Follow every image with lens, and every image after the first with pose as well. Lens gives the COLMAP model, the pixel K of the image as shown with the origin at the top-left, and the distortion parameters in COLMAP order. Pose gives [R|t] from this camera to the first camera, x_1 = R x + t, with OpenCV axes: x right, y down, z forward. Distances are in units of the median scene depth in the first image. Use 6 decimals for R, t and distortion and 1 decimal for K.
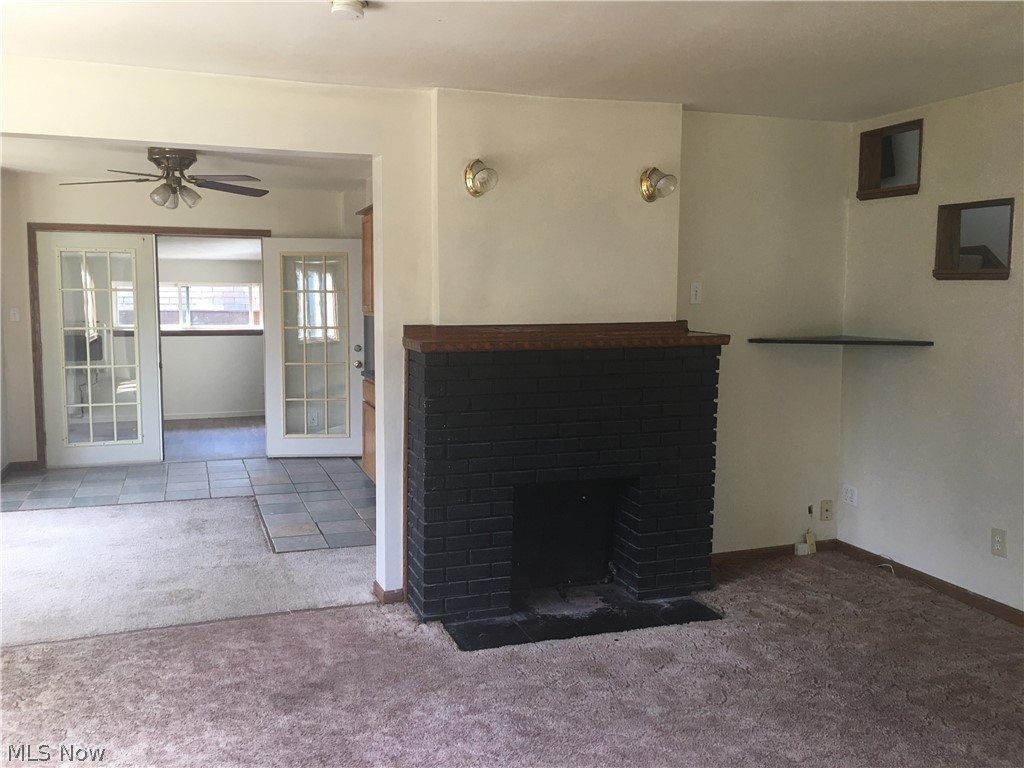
lens RADIAL K [[875.4, 0, 513.6], [0, 875.4, 372.8], [0, 0, 1]] dist [0.105336, -0.152293]
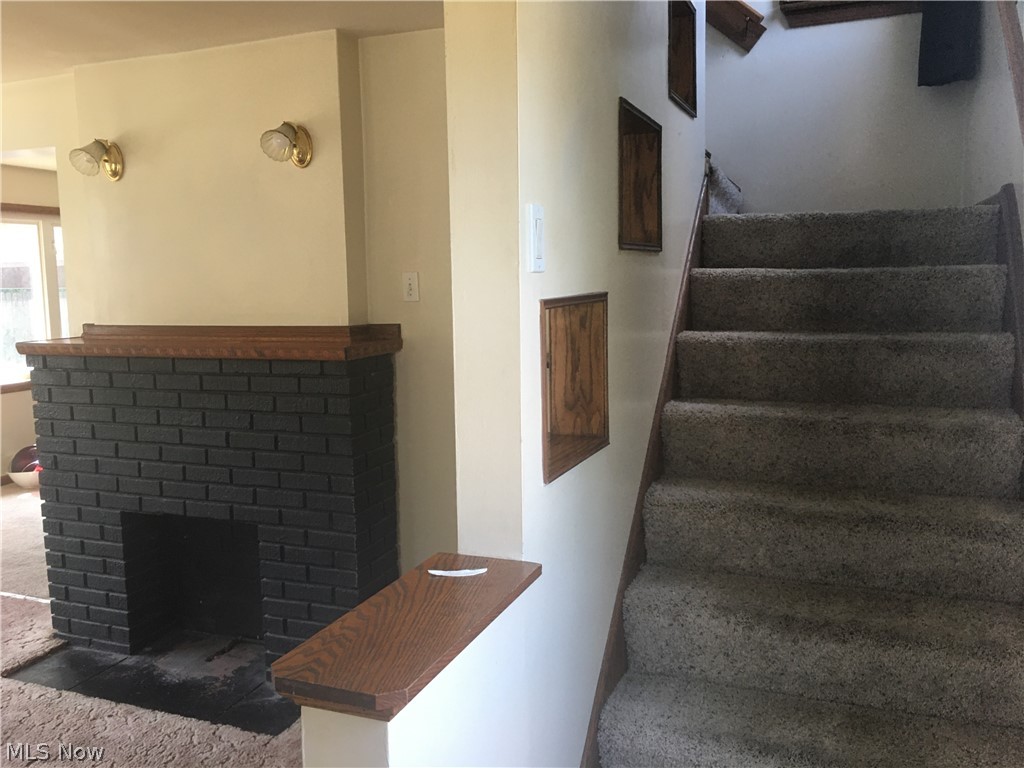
lens RADIAL K [[875.4, 0, 513.6], [0, 875.4, 372.8], [0, 0, 1]] dist [0.105336, -0.152293]
pose [[0.745036, 0.052452, -0.664959, 0.828634], [-0.043037, 0.998606, 0.030550, -0.049865], [0.665634, 0.005857, 0.746255, 0.565064]]
